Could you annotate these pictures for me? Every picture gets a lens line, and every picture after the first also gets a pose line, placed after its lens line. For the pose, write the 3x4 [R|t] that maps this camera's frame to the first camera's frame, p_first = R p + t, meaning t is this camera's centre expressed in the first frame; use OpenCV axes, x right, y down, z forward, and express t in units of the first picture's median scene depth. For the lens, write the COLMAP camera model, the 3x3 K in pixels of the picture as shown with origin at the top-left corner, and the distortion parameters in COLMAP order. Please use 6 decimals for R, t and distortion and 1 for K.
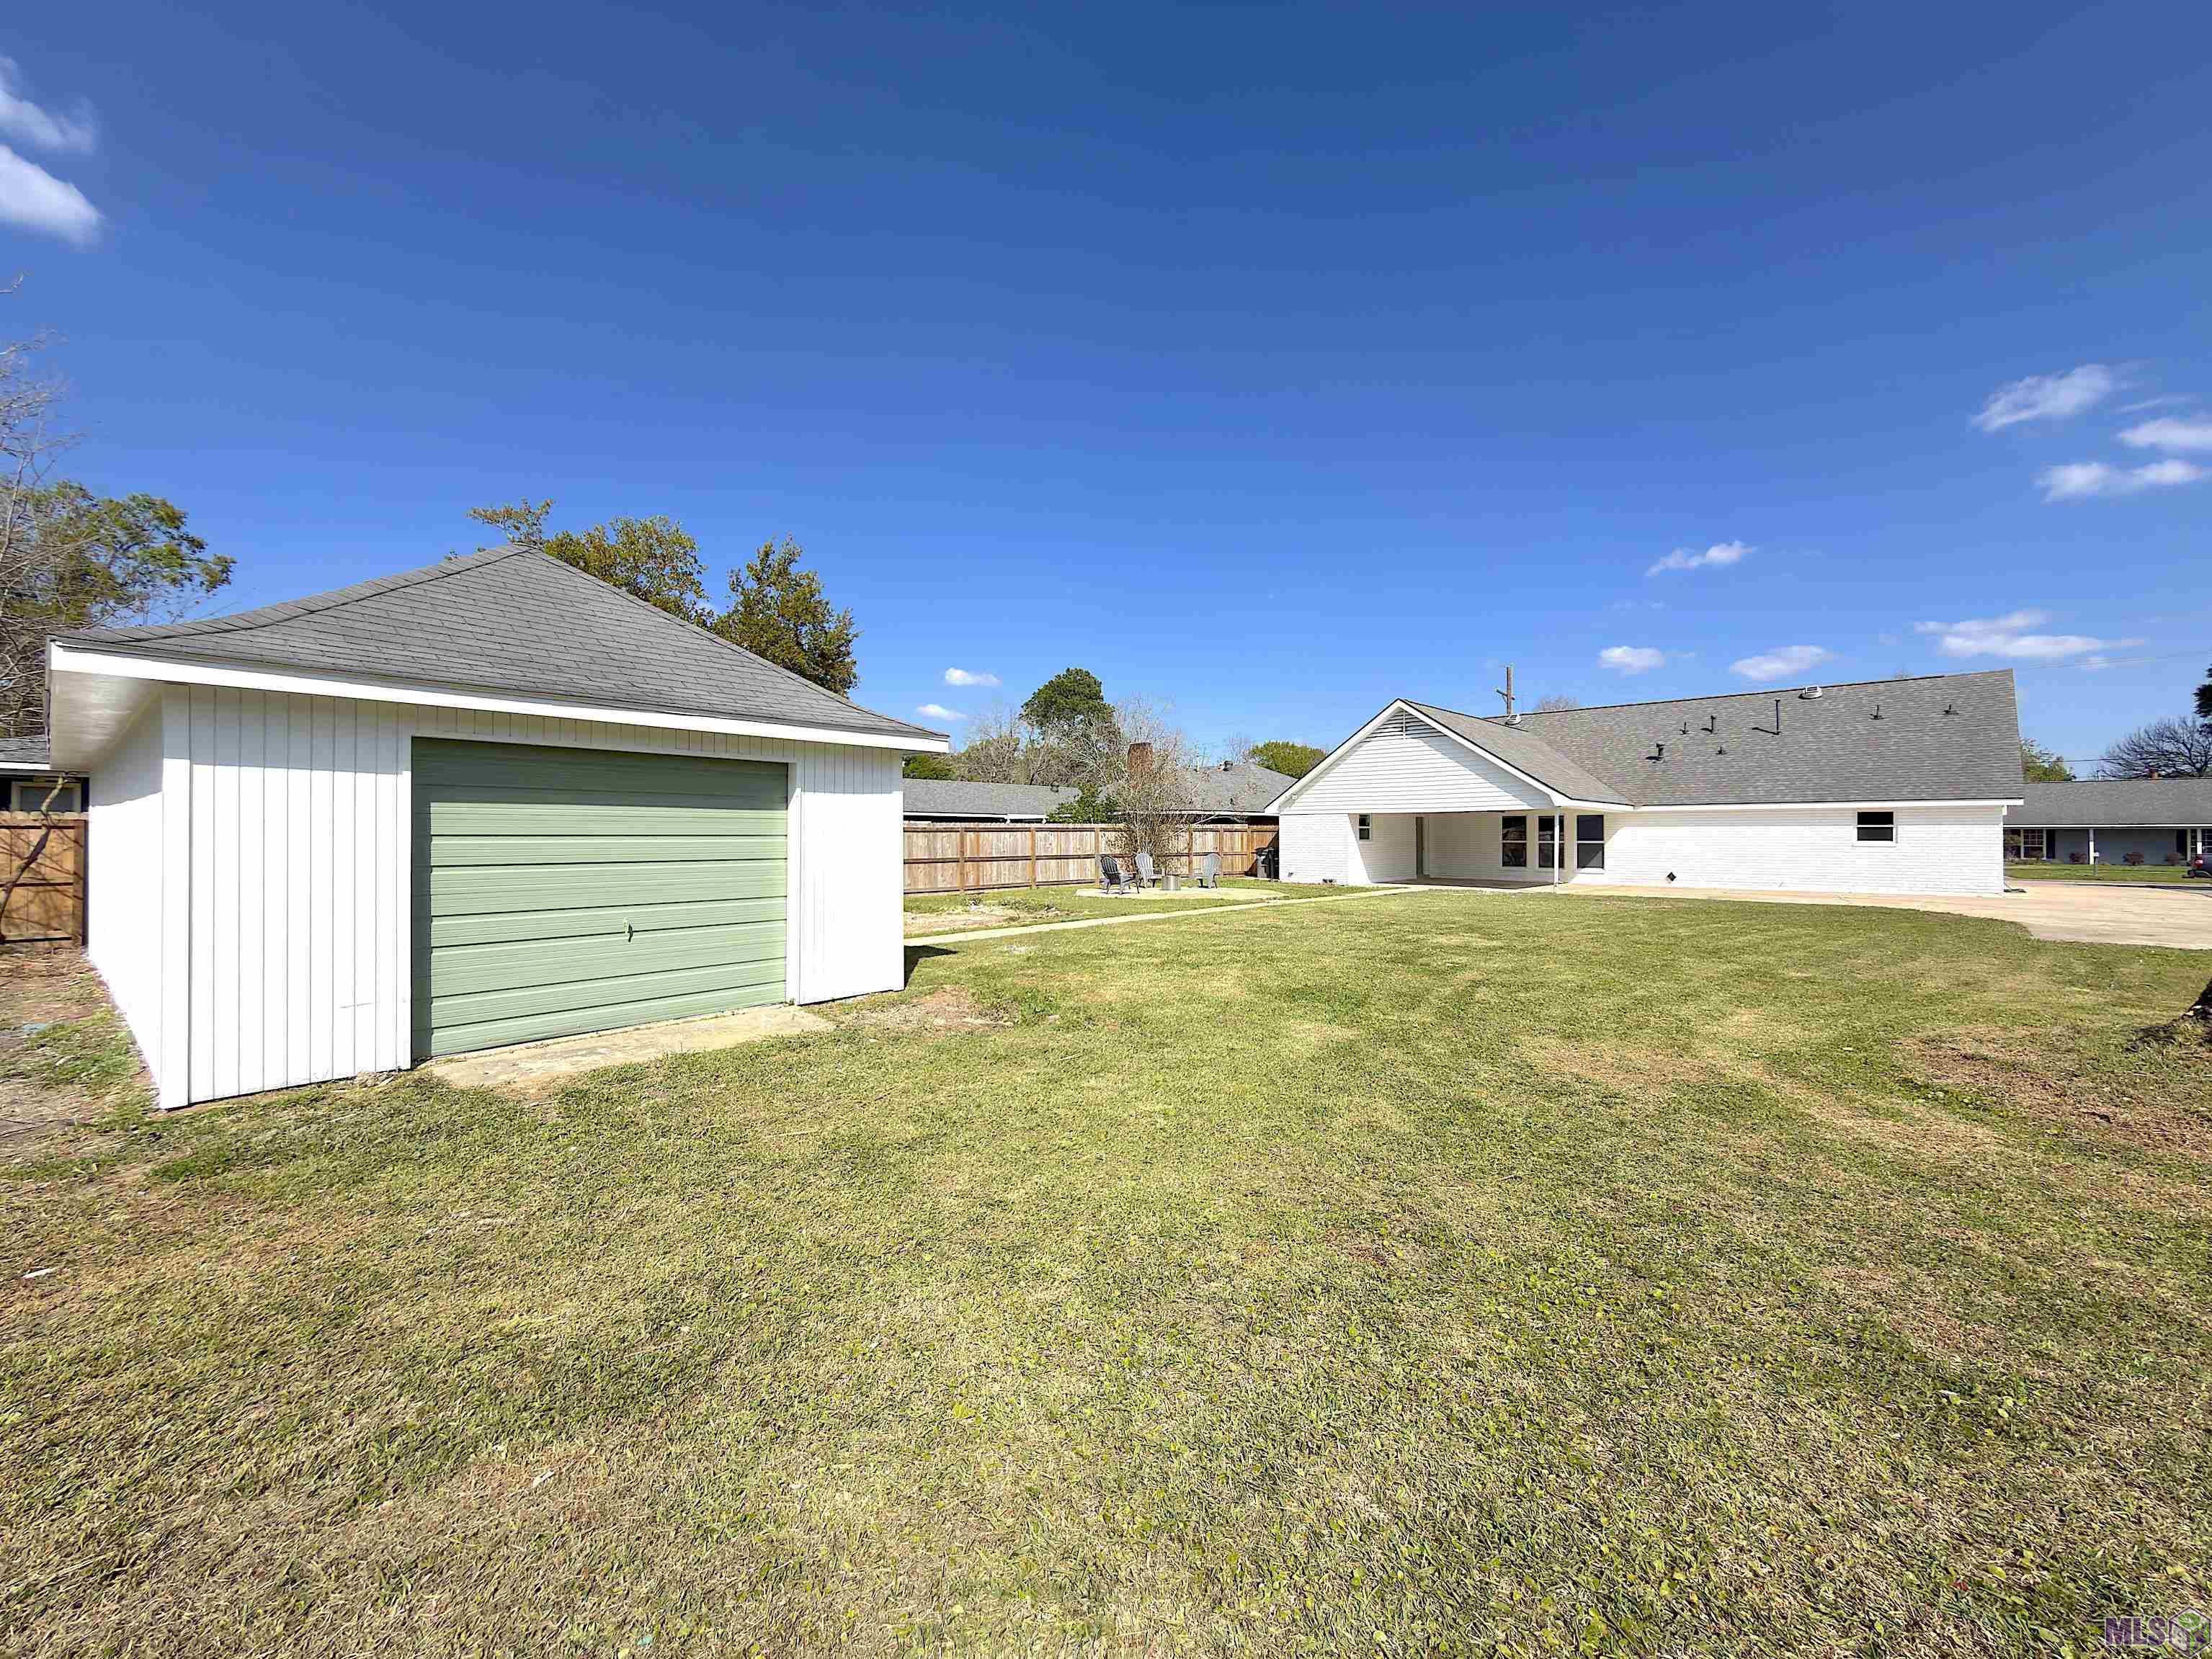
lens RADIAL K [[888.3, 0, 1107.8], [0, 888.3, 831.6], [0, 0, 1]] dist [0.004104, 0.000230]
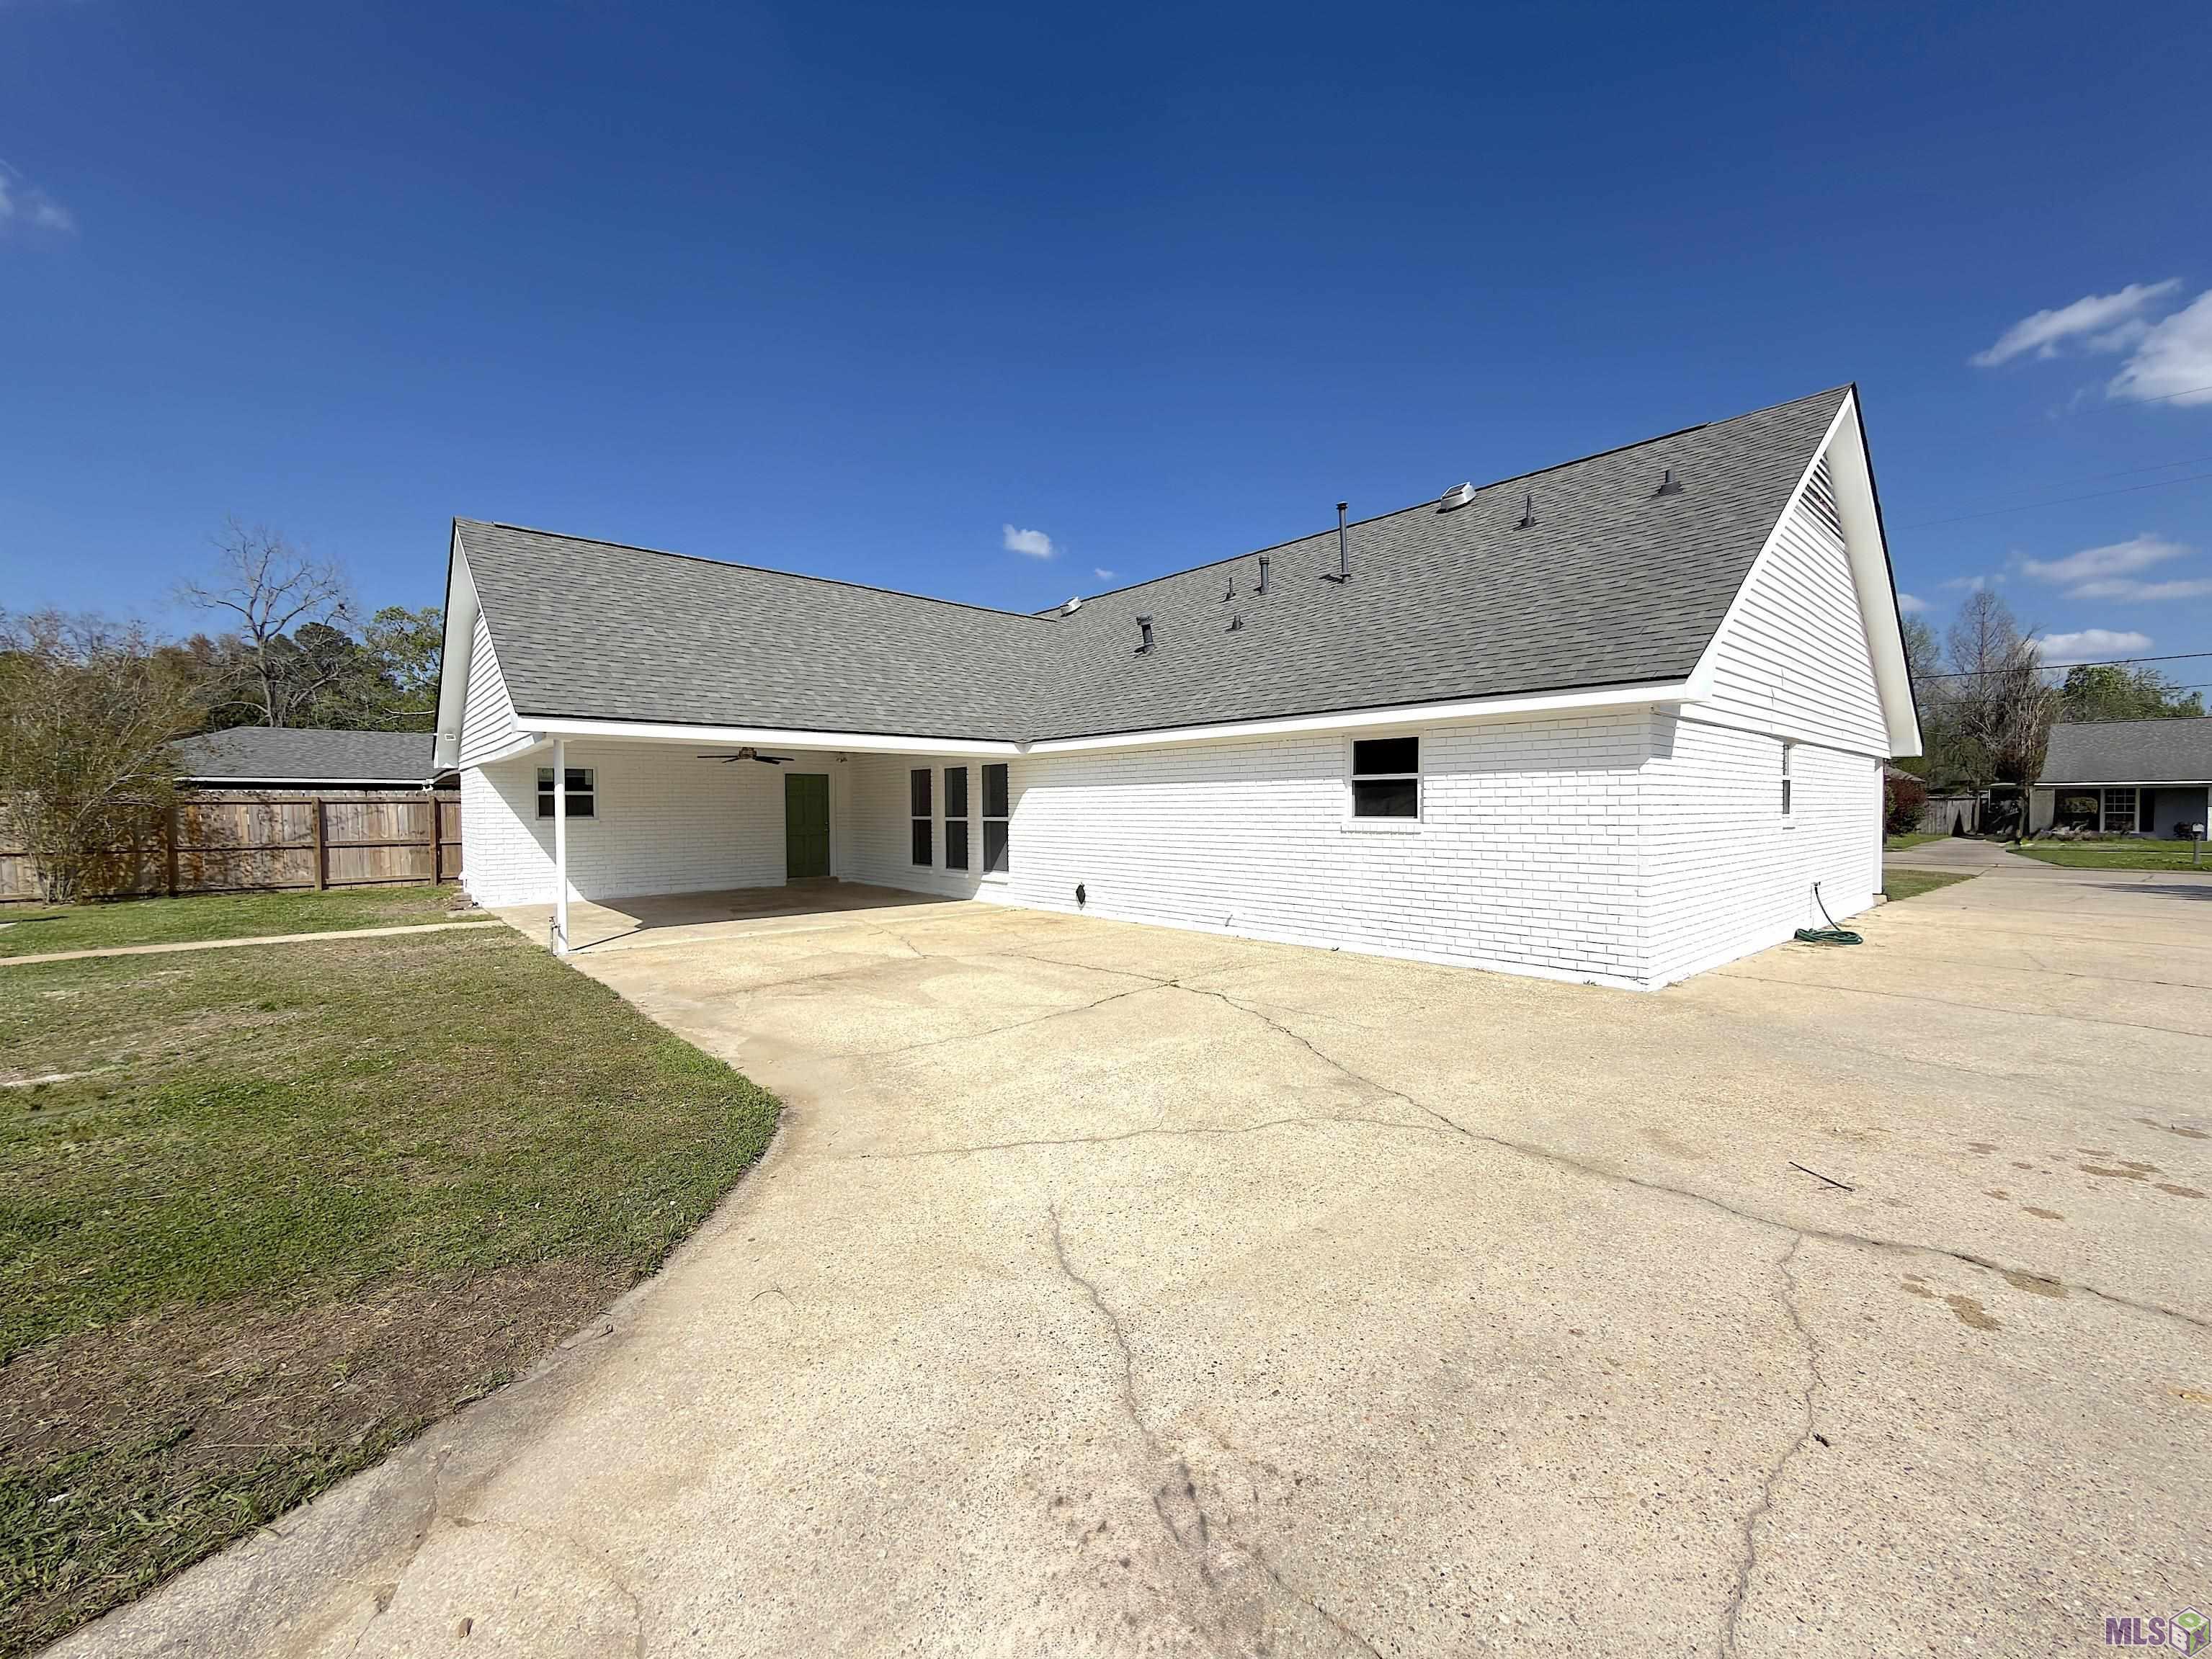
lens RADIAL K [[888.3, 0, 1111.9], [0, 888.3, 826.3], [0, 0, 1]] dist [0.004104, 0.000230]
pose [[0.996693, -0.005782, -0.081049, 0.644638], [0.008011, 0.999598, 0.027211, 0.002744], [0.080859, -0.027771, 0.996339, 0.512092]]
